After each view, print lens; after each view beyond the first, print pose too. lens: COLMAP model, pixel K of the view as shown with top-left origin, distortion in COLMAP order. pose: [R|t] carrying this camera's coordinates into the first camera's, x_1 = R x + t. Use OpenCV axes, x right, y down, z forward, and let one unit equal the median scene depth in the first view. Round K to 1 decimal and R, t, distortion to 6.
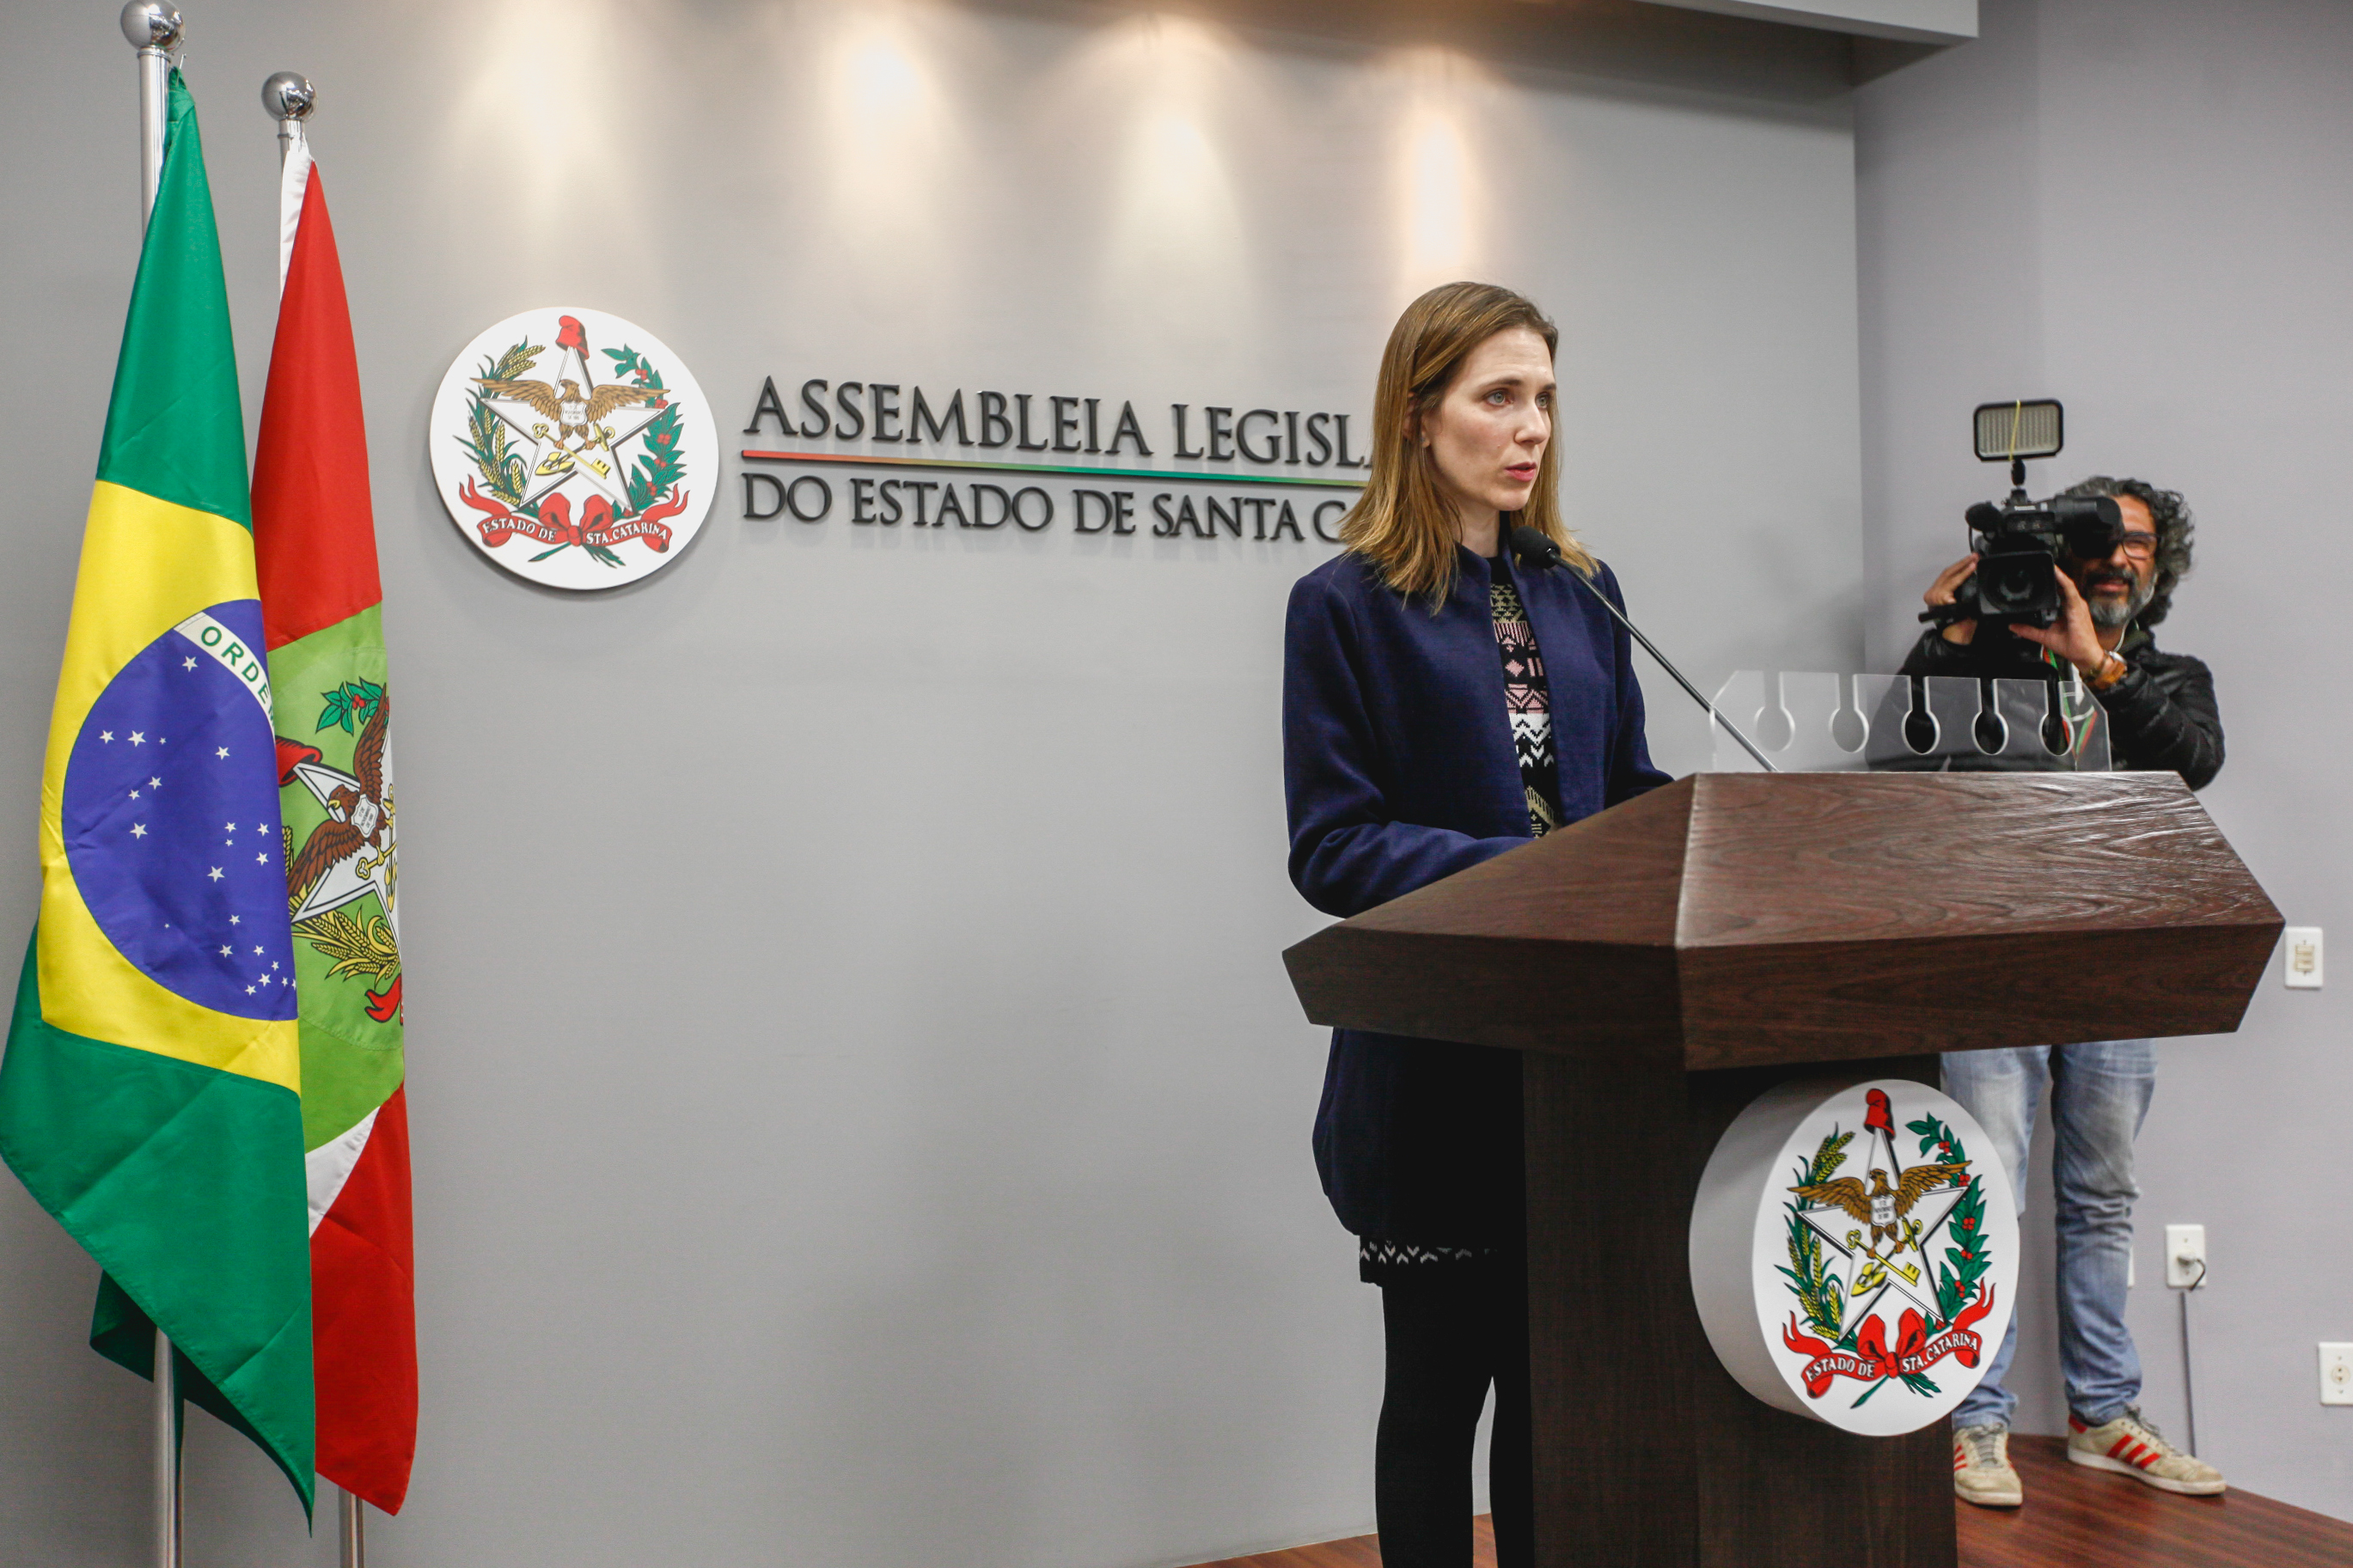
lens RADIAL K [[2263.6, 0, 1168.7], [0, 2263.6, 782.0], [0, 0, 1]] dist [0.007557, 0.126571]
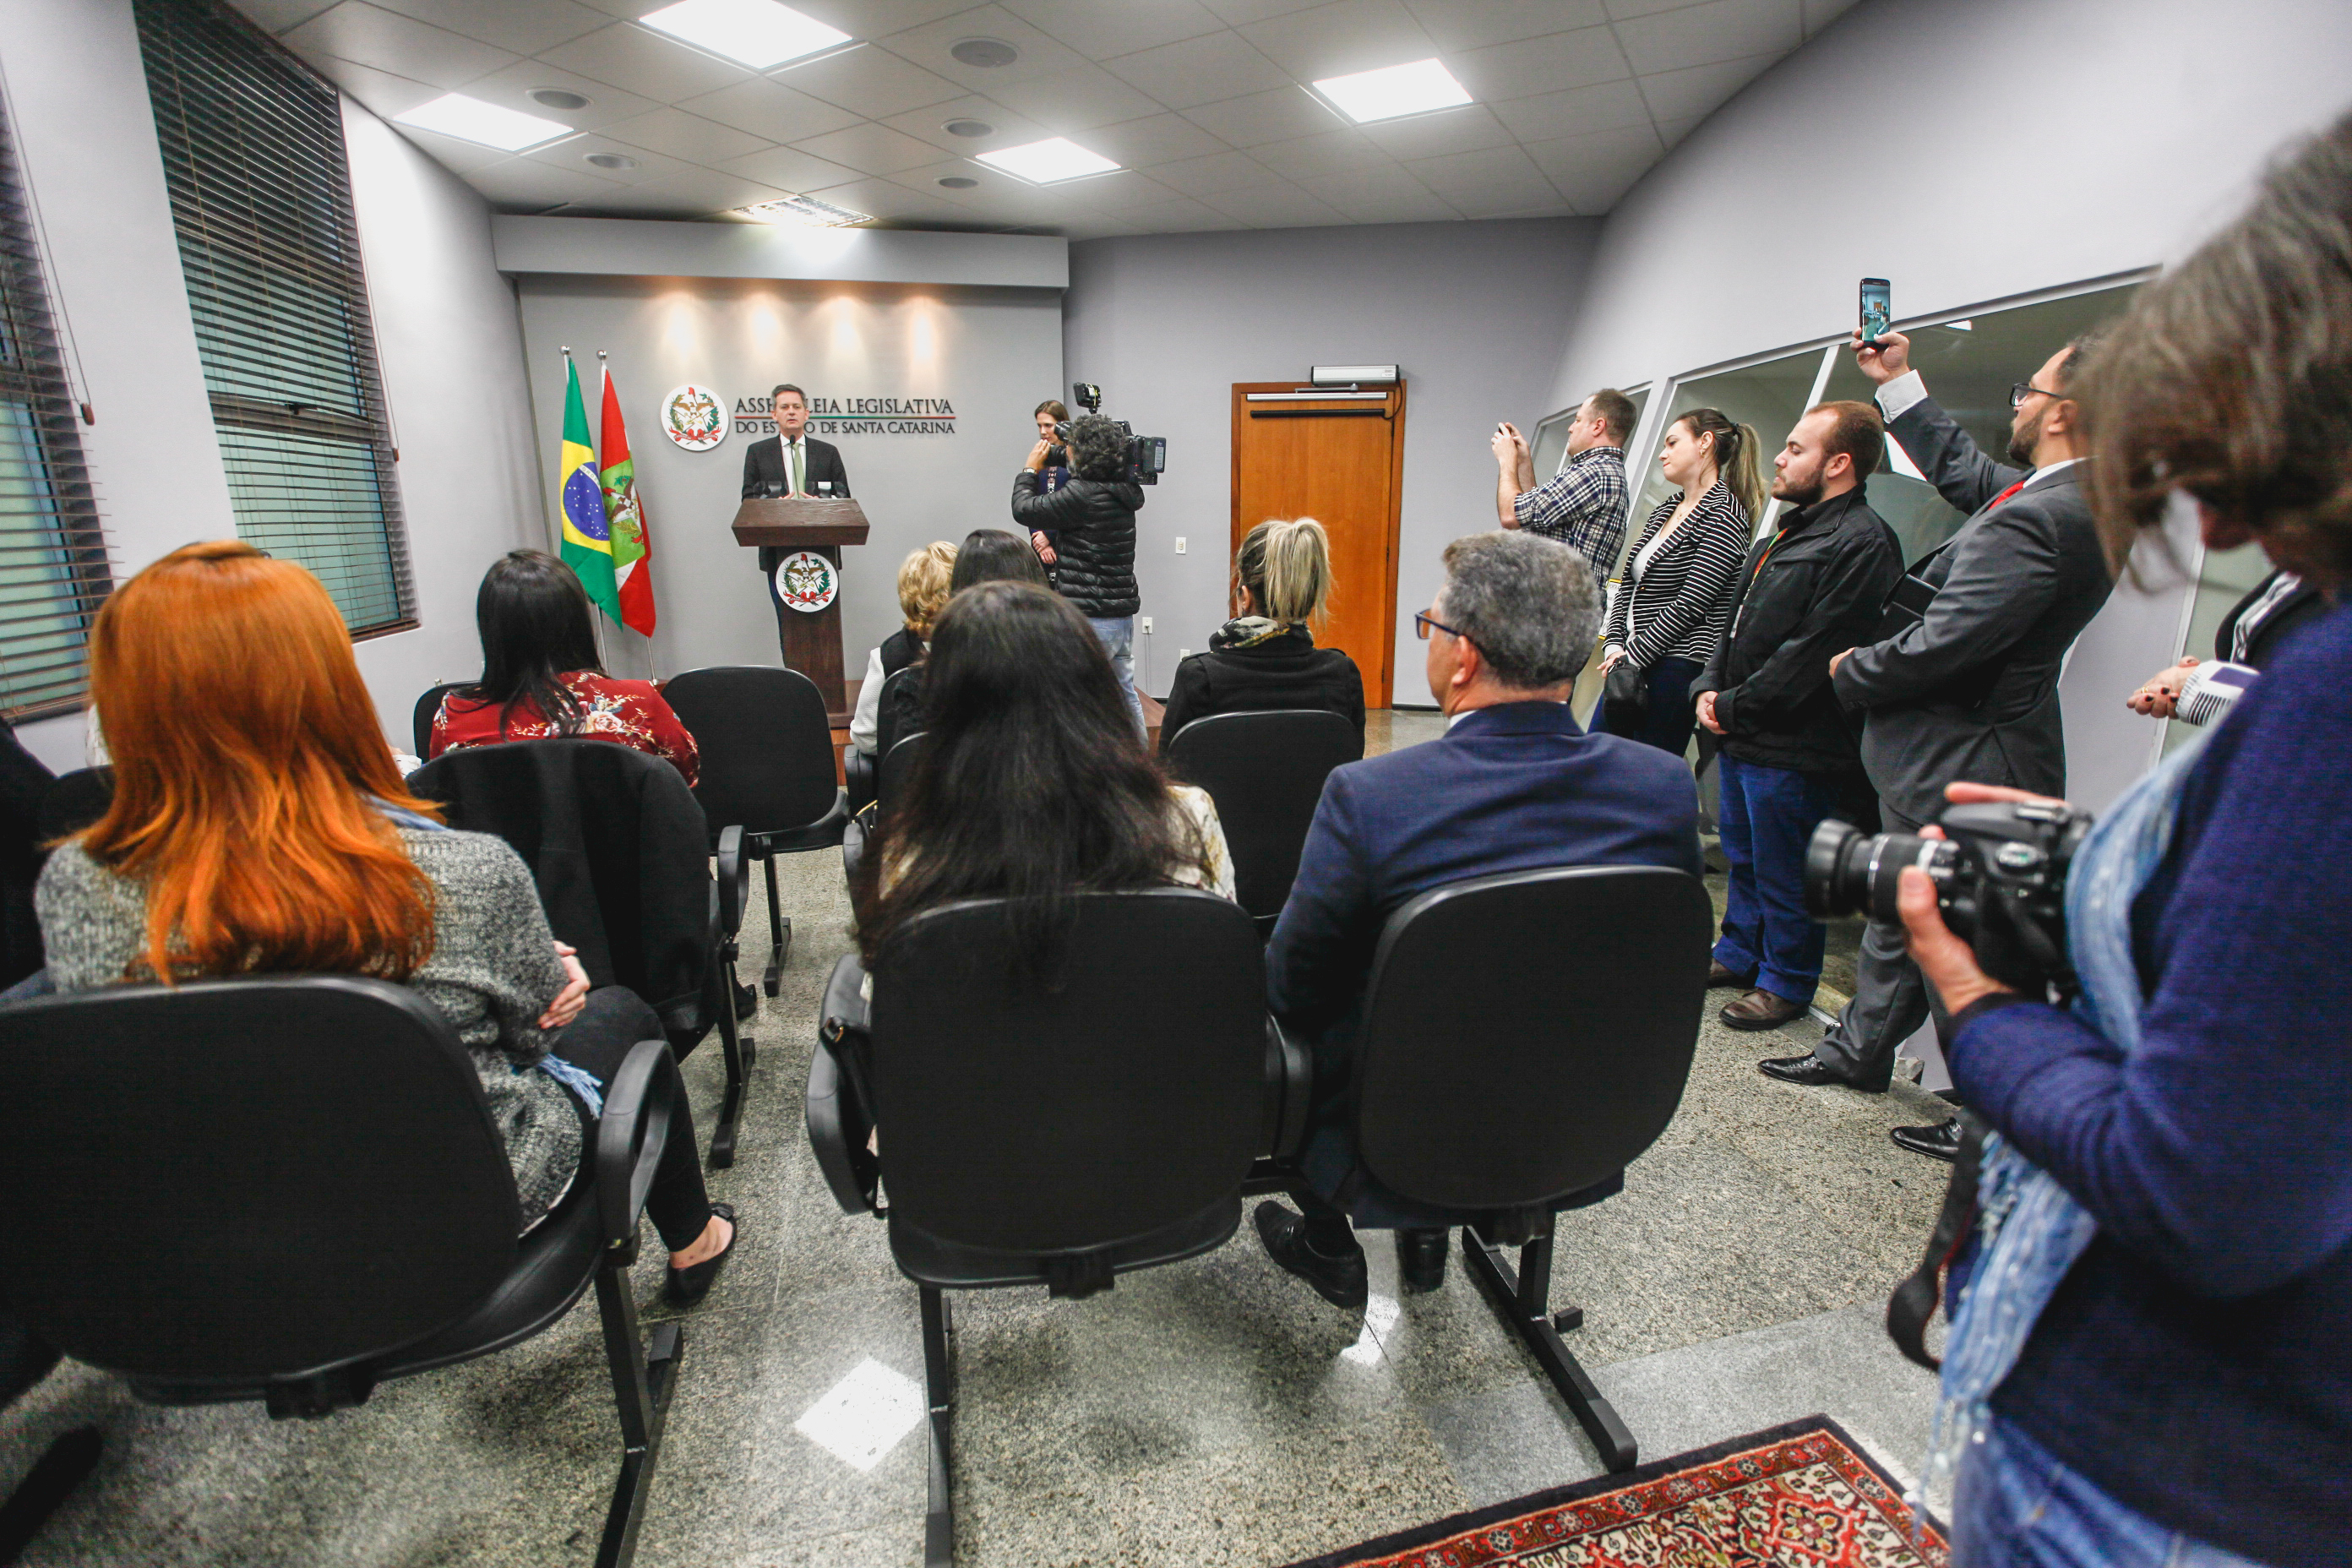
lens RADIAL K [[1080.4, 0, 1178.4], [0, 1080.4, 782.9], [0, 0, 1]] dist [-0.048259, 0.016709]
pose [[0.977893, 0.069177, -0.197330, 1.090920], [-0.013179, 0.962206, 0.272004, -0.036805], [0.208689, -0.263390, 0.941846, -0.930502]]
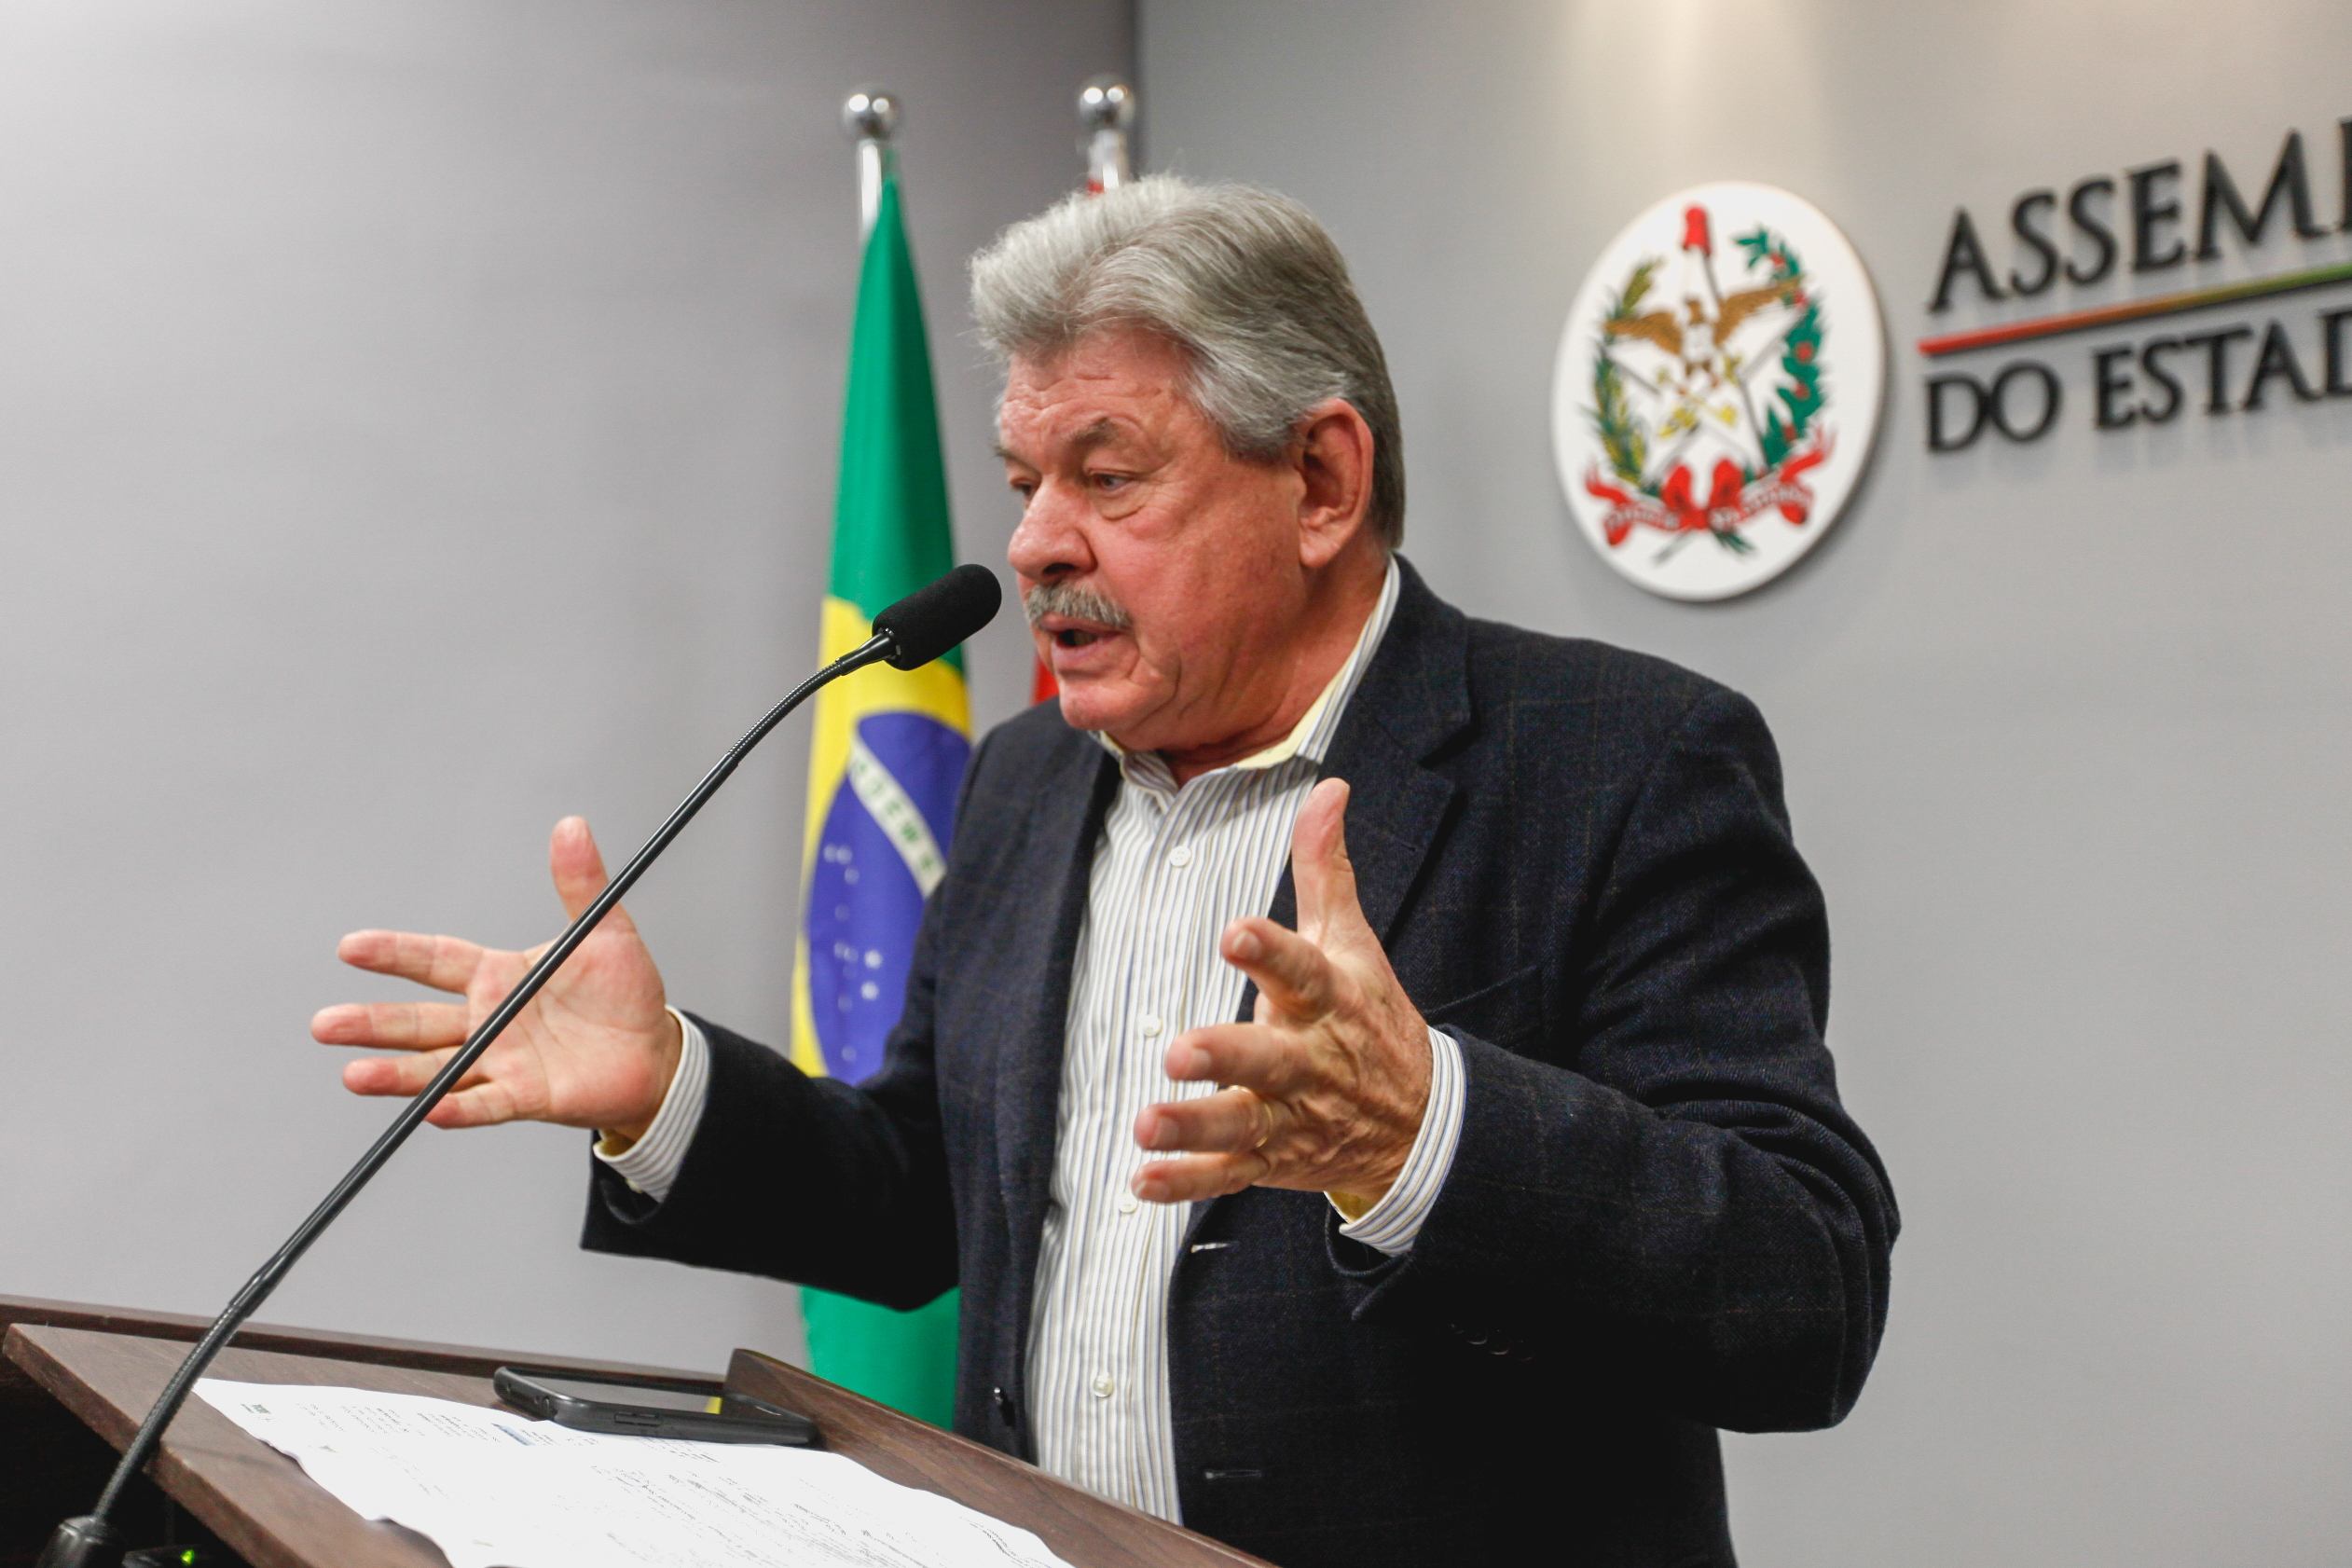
lens RADIAL K [[2454.4, 0, 1076.9], [0, 2454.4, 698.9], [0, 0, 1]] dist [0.003436, 0.134579]
pose [[0.168179, -0.008543, -0.985719, 0.428988], [0.038186, 0.999268, -0.002146, -0.056699], [0.985017, -0.037280, 0.168382, 0.653114]]
